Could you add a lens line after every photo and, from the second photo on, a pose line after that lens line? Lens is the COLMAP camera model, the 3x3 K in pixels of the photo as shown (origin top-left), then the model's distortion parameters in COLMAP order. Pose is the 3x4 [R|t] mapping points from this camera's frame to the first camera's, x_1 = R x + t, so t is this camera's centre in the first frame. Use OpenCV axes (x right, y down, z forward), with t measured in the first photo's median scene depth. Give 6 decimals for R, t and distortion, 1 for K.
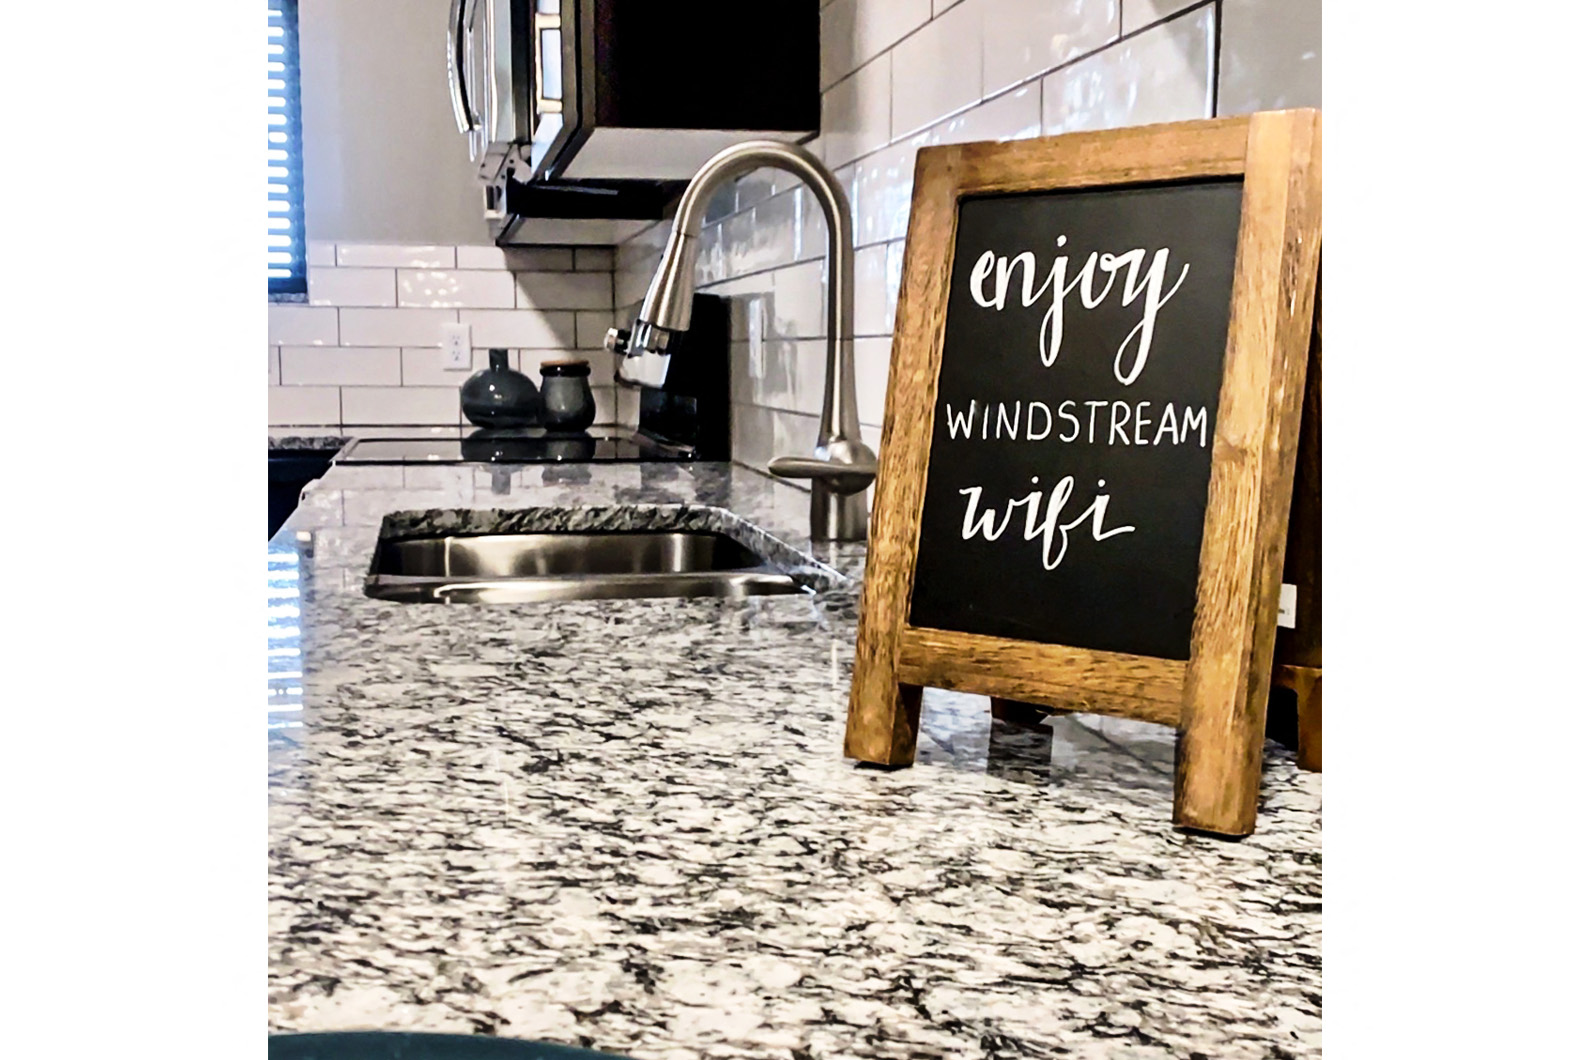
lens RADIAL K [[1567.1, 0, 795.0], [0, 1567.1, 530.0], [0, 0, 1]] dist [0.004347, -0.001357]
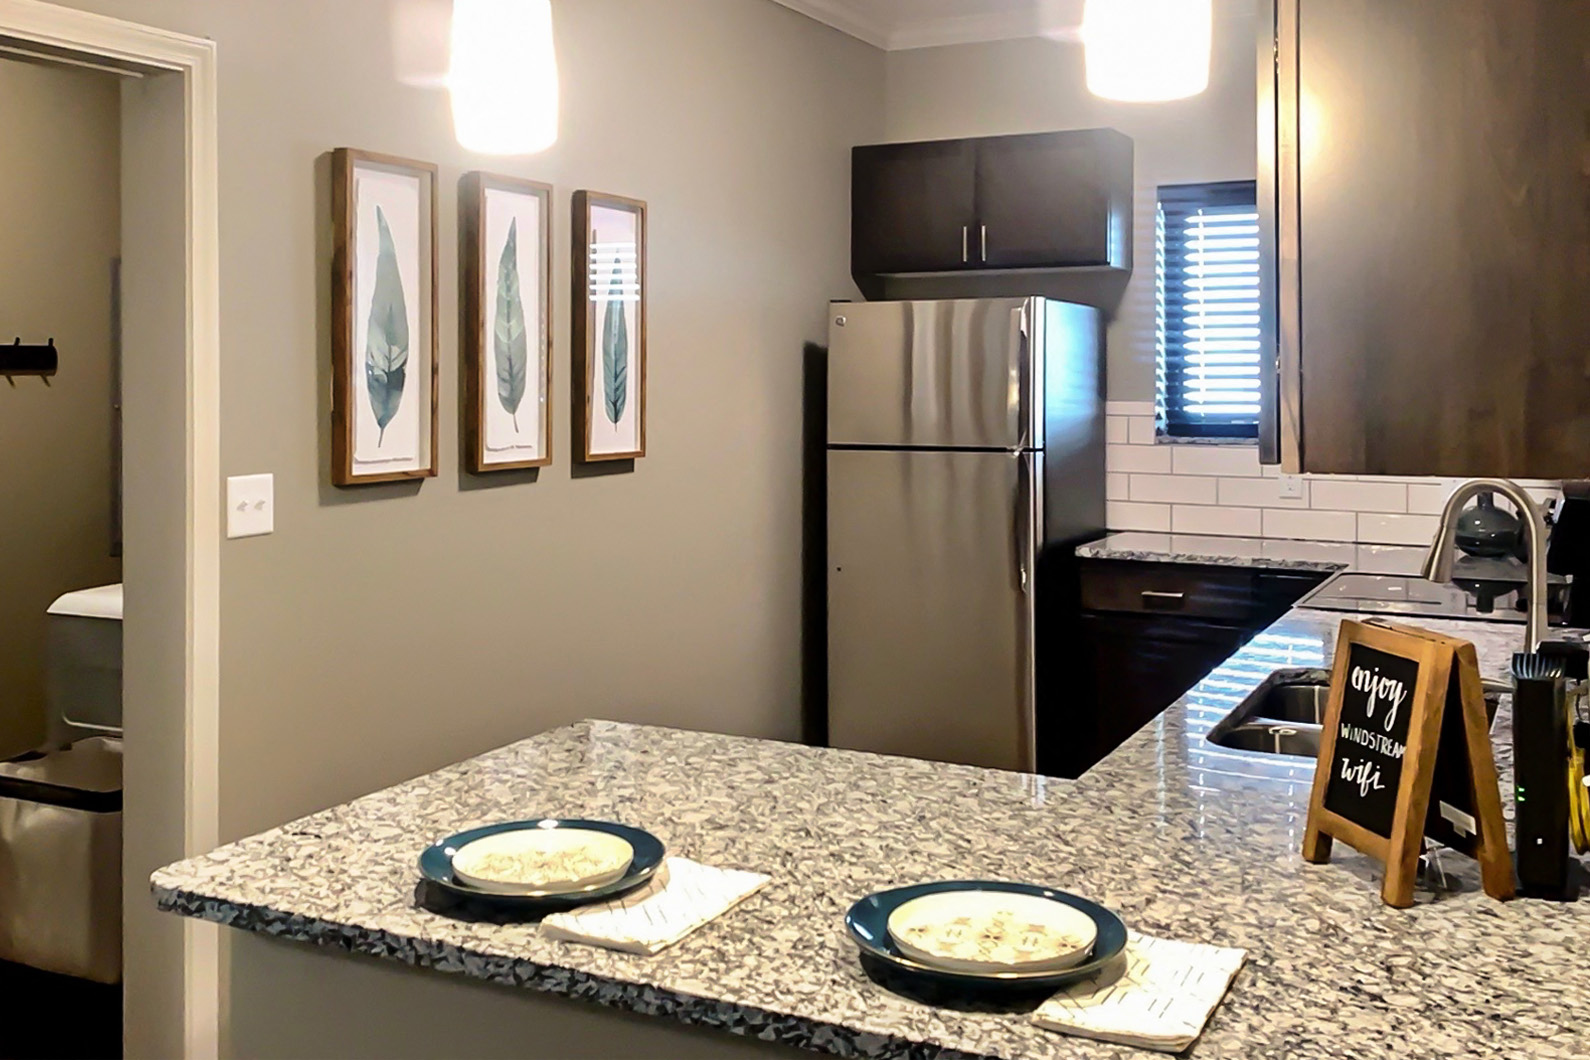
lens RADIAL K [[1567.1, 0, 795.0], [0, 1567.1, 530.0], [0, 0, 1]] dist [0.004347, -0.001357]
pose [[0.767784, 0.050994, -0.638676, 1.062255], [-0.061560, 0.998087, 0.005686, -0.366680], [0.637744, 0.034951, 0.769455, -1.583520]]
